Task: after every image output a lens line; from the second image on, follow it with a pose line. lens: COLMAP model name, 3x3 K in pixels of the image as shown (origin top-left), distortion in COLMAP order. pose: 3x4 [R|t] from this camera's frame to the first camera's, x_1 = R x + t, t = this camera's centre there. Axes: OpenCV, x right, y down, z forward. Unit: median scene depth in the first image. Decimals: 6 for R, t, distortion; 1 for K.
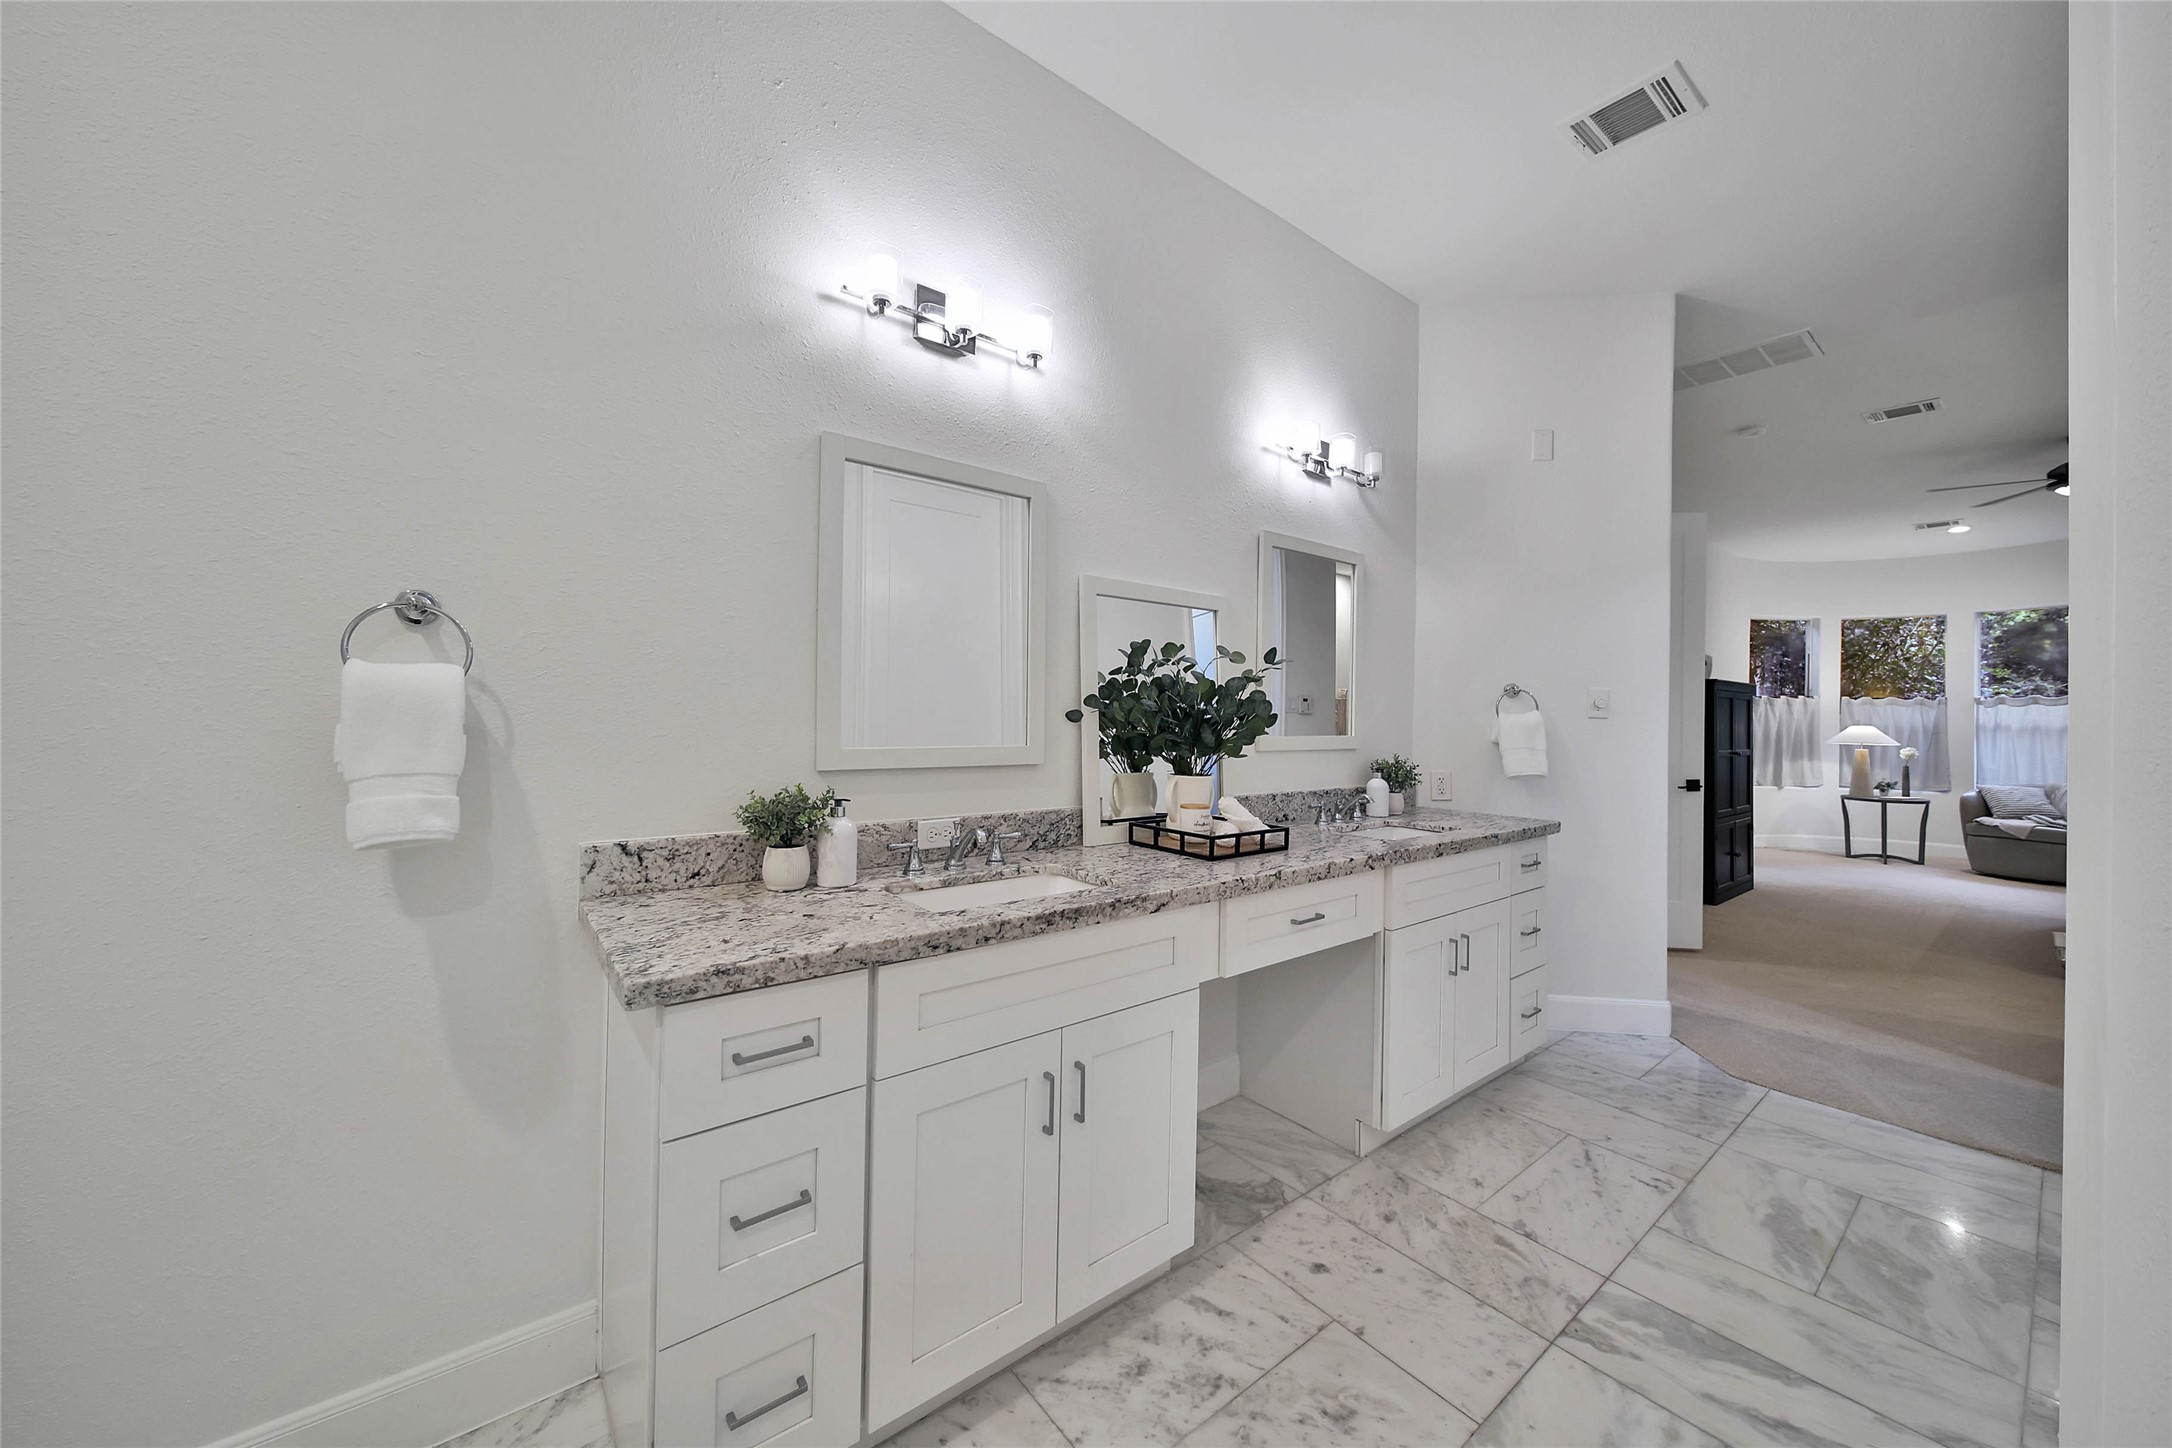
lens RADIAL K [[783.9, 0, 1086.0], [0, 783.9, 724.0], [0, 0, 1]] dist [-0.000450, -0.000041]
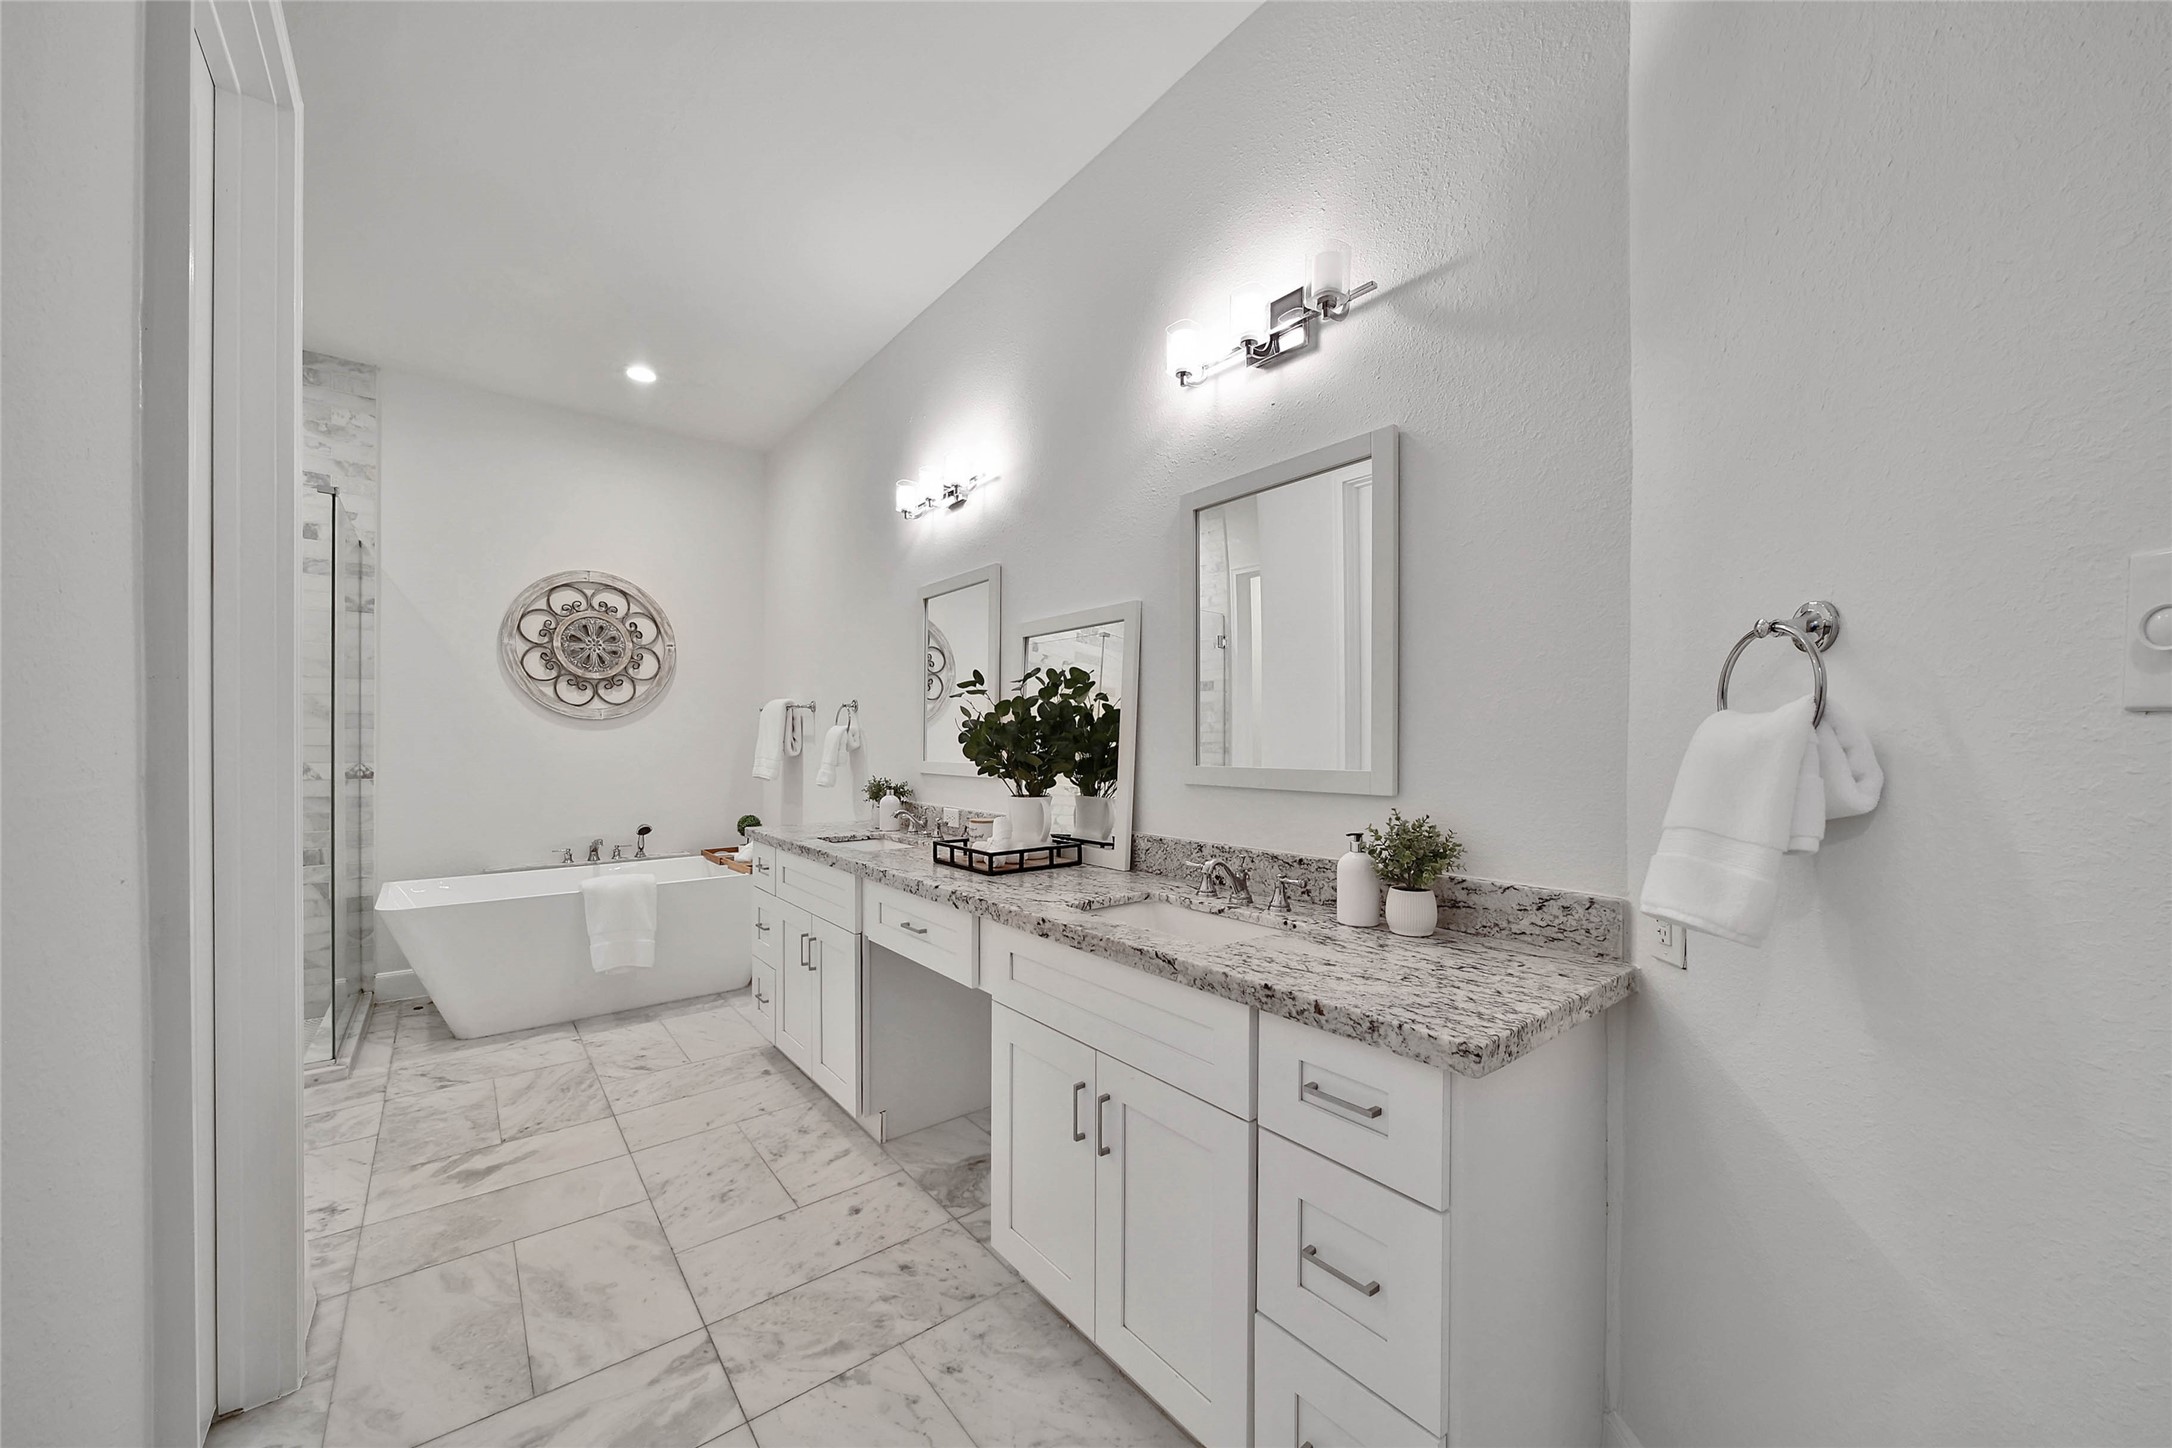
lens RADIAL K [[804.5, 0, 1086.6], [0, 804.5, 756.7], [0, 0, 1]] dist [0.015677, -0.000082]
pose [[0.000424, 0.004855, -0.999988, 1.453453], [-0.009557, 0.999943, 0.004851, 0.007155], [0.999954, 0.009555, 0.000471, 1.295105]]
